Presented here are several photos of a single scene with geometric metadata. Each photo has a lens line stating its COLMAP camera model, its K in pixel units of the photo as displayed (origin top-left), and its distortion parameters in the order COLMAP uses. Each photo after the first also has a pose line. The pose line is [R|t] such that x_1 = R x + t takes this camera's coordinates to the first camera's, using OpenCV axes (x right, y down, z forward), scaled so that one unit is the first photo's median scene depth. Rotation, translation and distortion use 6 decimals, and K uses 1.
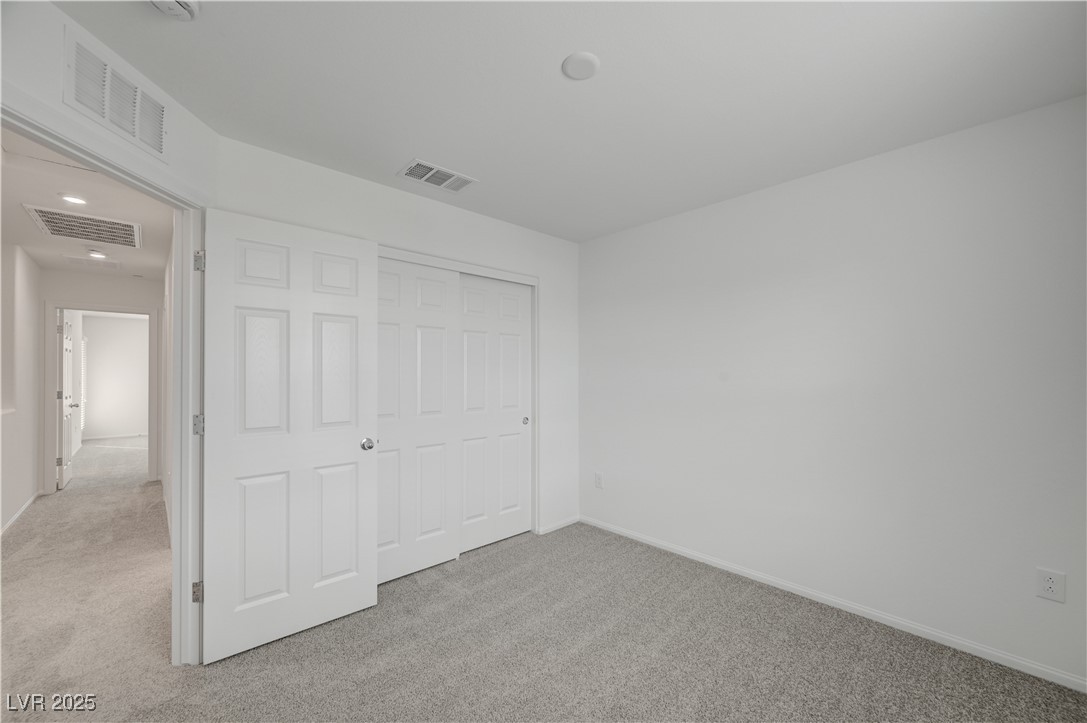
lens RADIAL K [[432.2, 0, 545.9], [0, 432.2, 371.5], [0, 0, 1]] dist [0.002584, 0.000257]
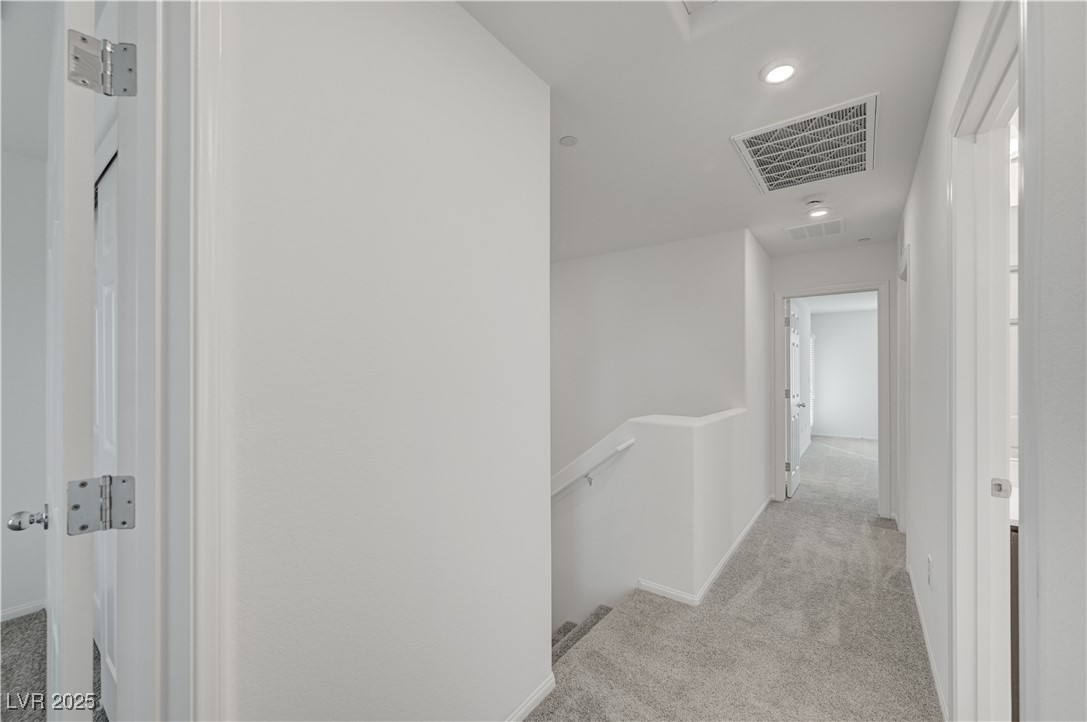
lens RADIAL K [[432.2, 0, 545.9], [0, 432.2, 371.0], [0, 0, 1]] dist [0.002584, 0.000257]
pose [[0.193393, -0.001441, -0.981120, -0.320808], [0.007942, 0.999968, 0.000096, 0.002280], [0.981089, -0.007810, 0.193399, 0.320500]]
